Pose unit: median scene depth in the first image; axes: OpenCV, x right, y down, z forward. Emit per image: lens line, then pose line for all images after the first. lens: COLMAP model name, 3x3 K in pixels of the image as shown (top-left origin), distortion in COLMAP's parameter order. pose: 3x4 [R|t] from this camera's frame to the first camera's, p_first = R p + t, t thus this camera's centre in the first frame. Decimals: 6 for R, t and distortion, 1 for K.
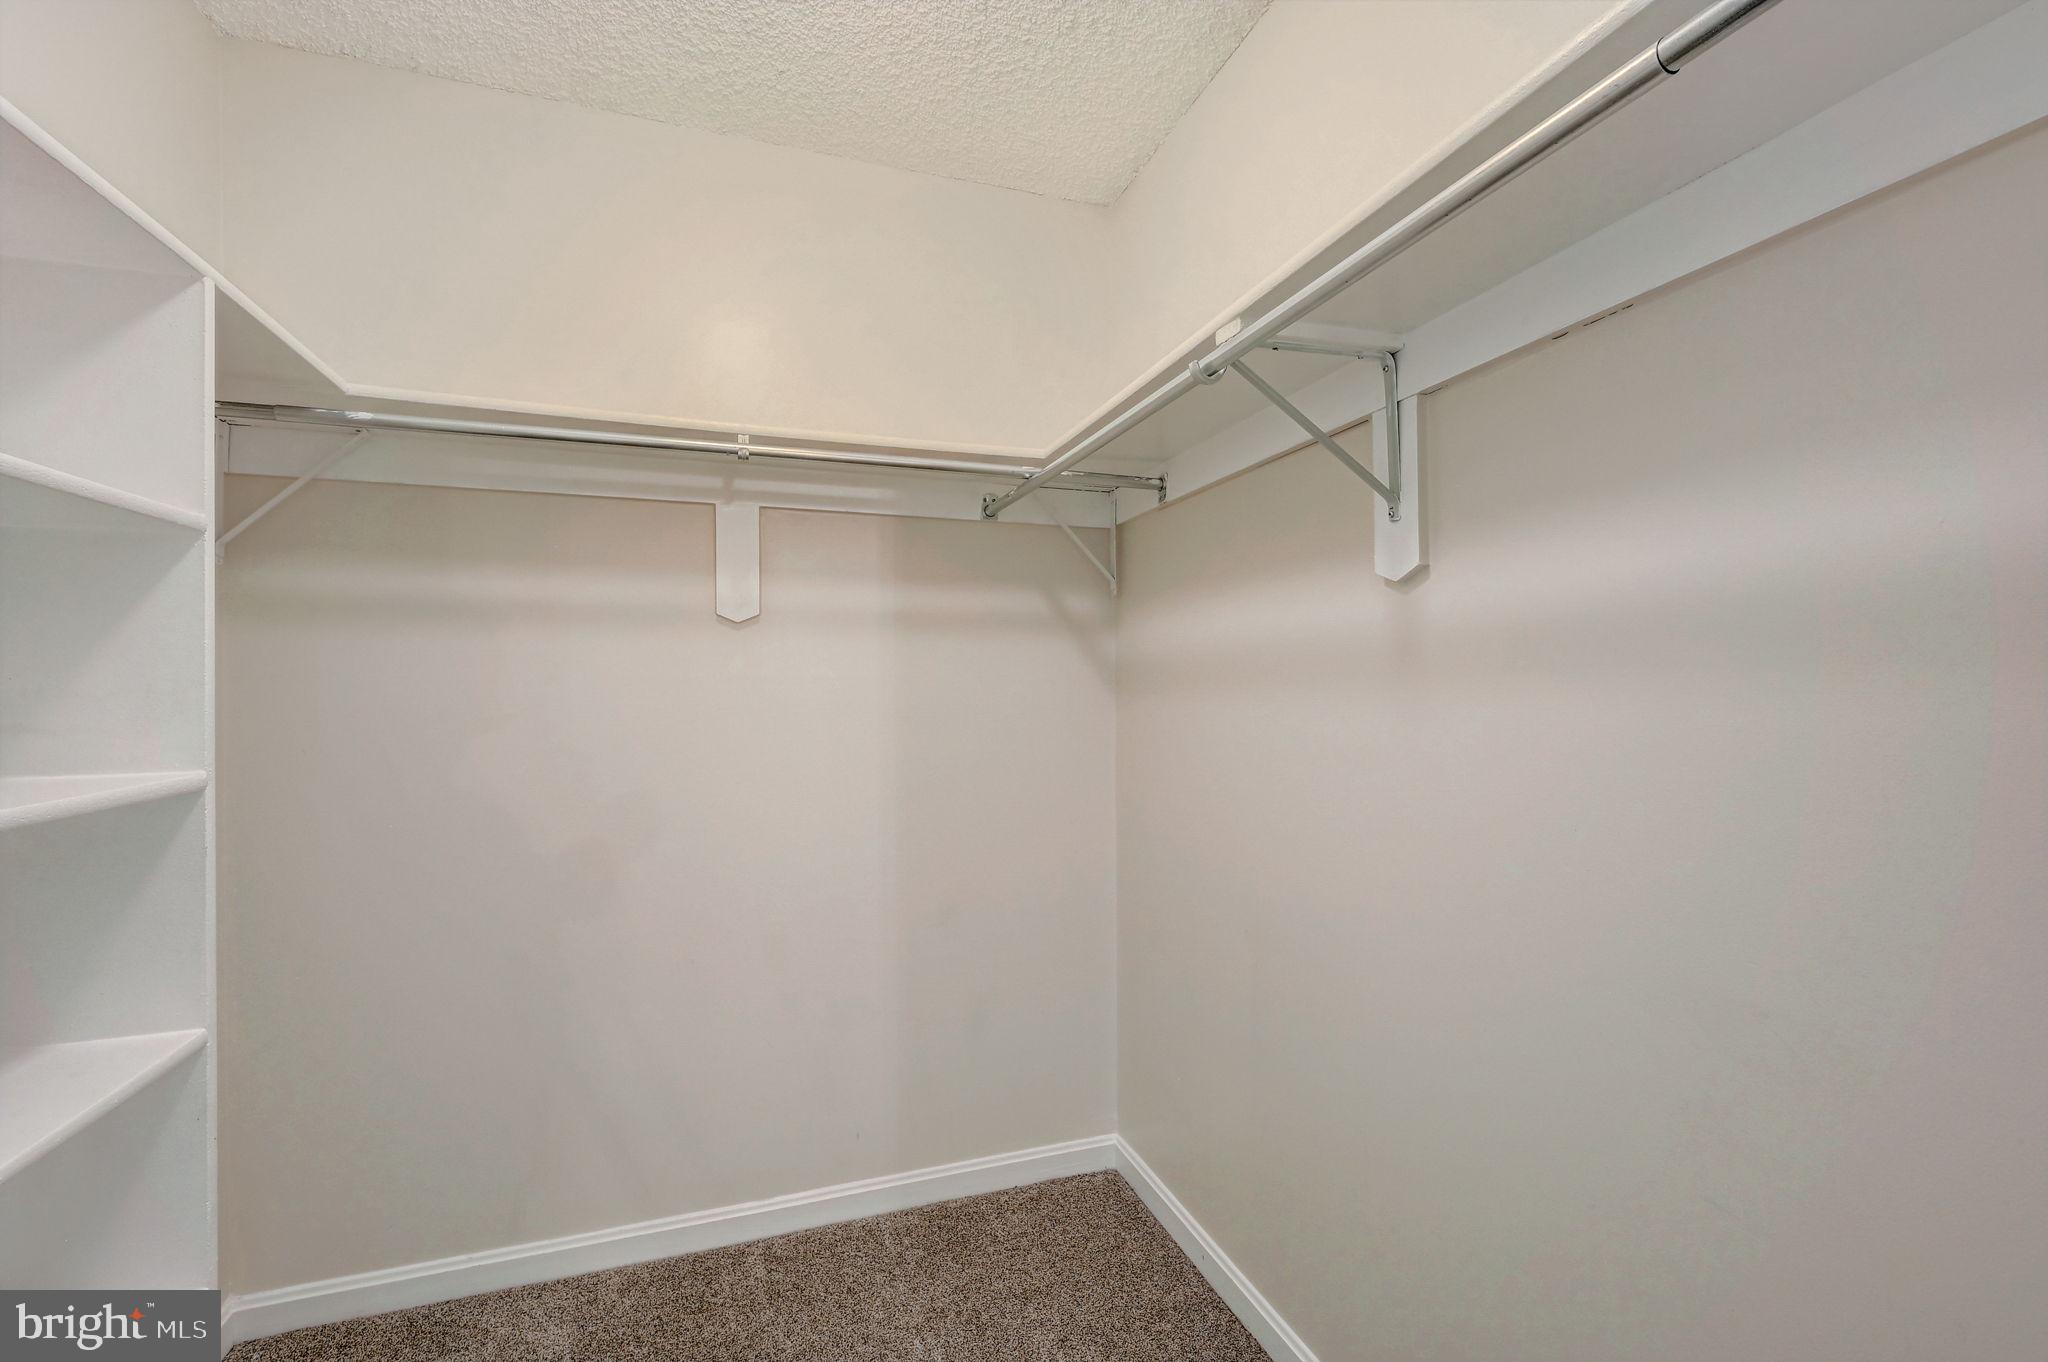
lens RADIAL K [[886.0, 0, 1028.6], [0, 886.0, 689.0], [0, 0, 1]] dist [-0.003626, -0.000012]
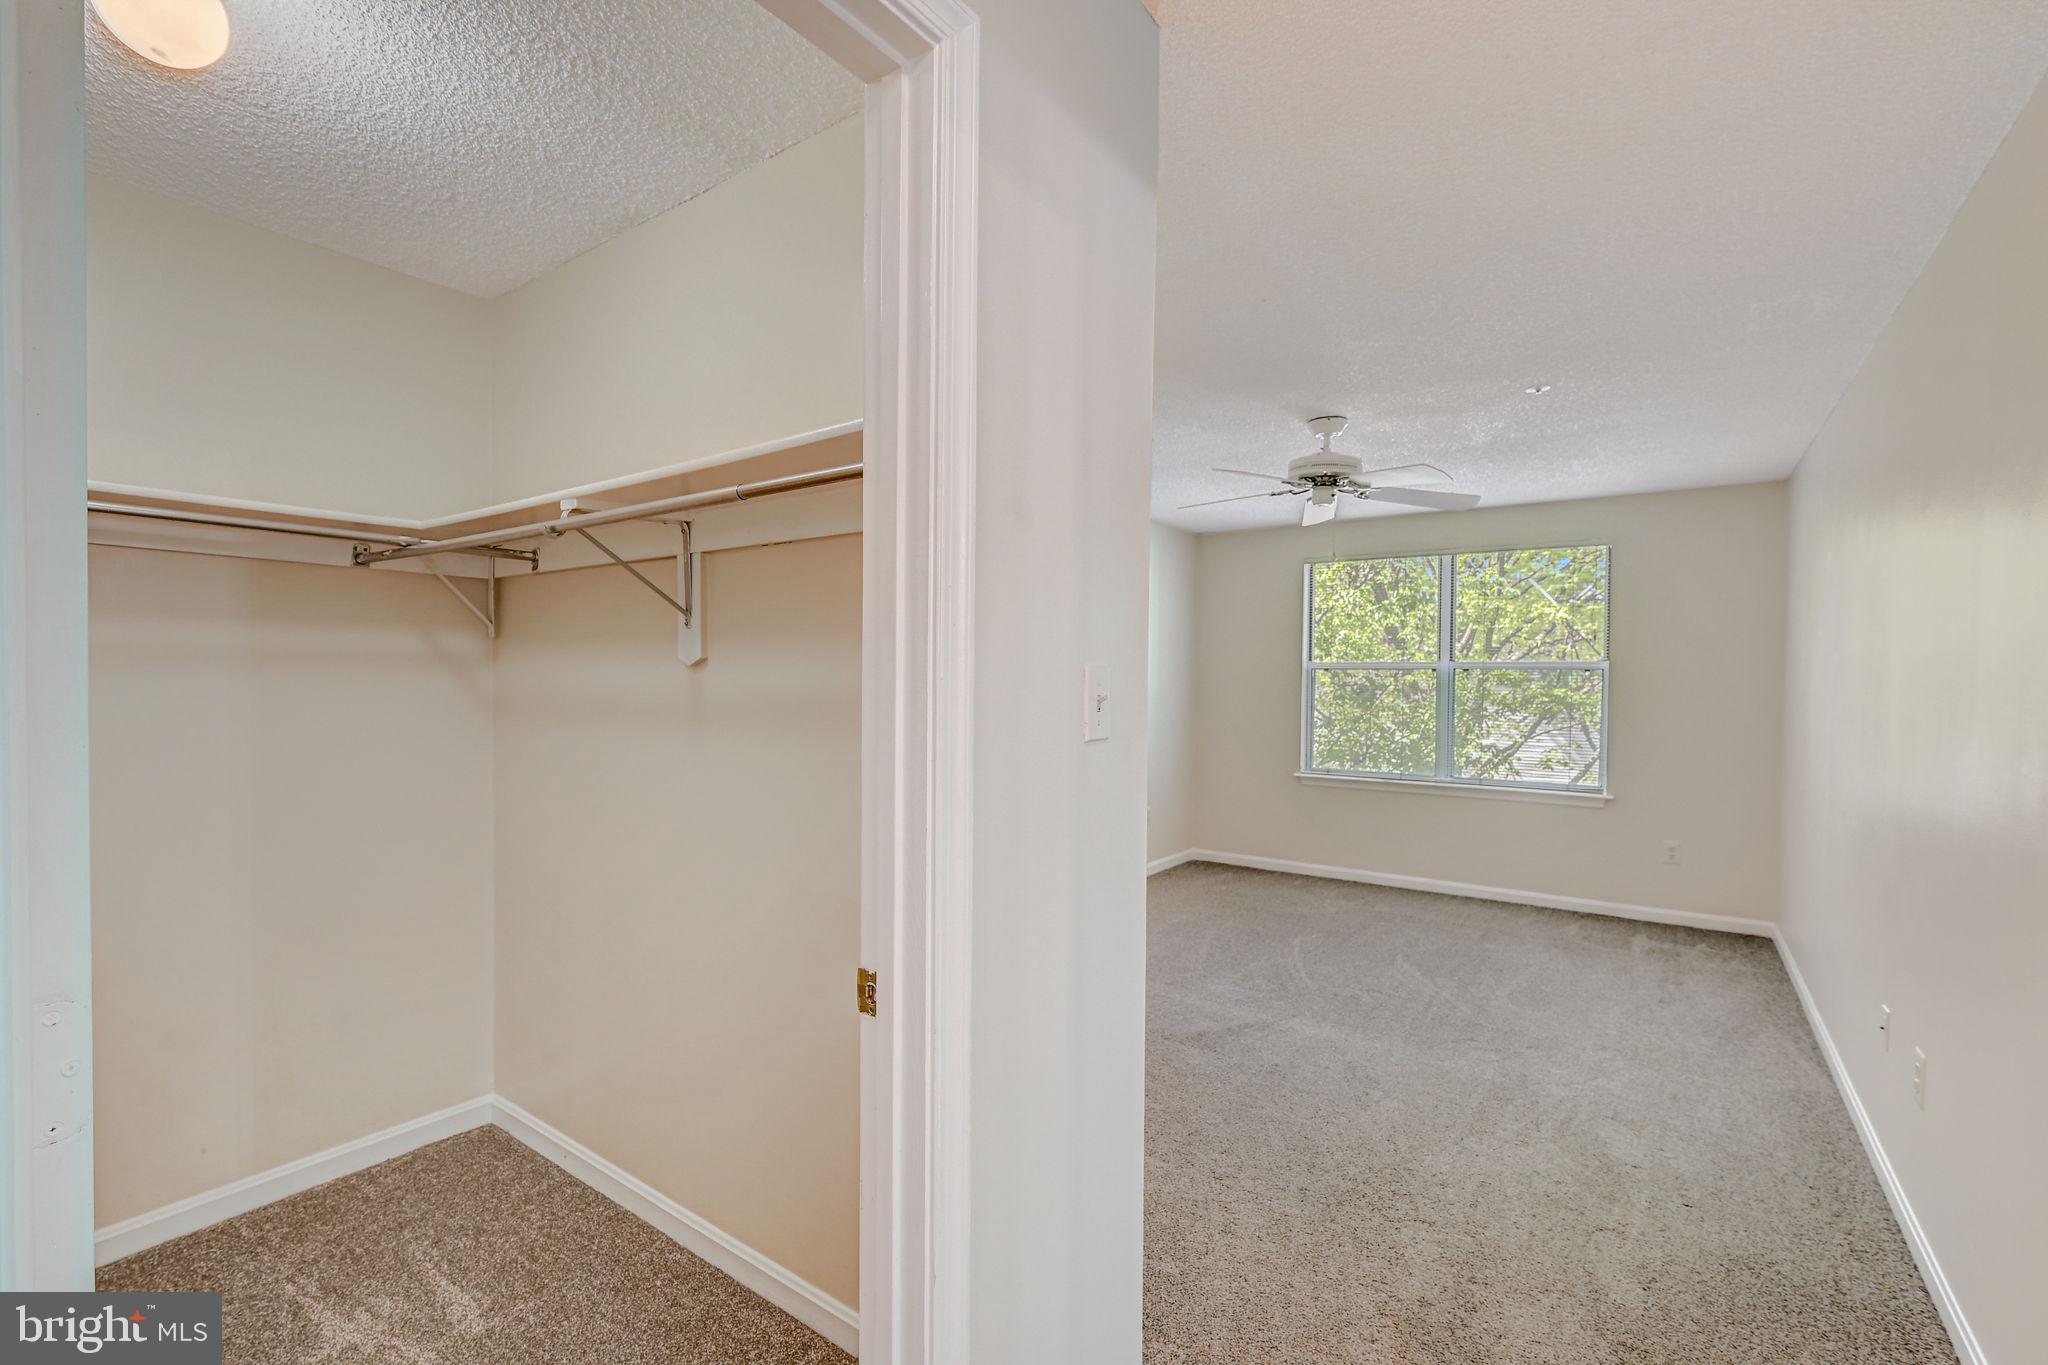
lens RADIAL K [[886.0, 0, 1028.6], [0, 886.0, 690.5], [0, 0, 1]] dist [-0.003626, -0.000012]
pose [[0.811562, 0.003428, 0.584256, -0.013478], [-0.013663, 0.999821, 0.013113, -0.072253], [-0.584106, -0.018625, 0.811464, -0.443736]]
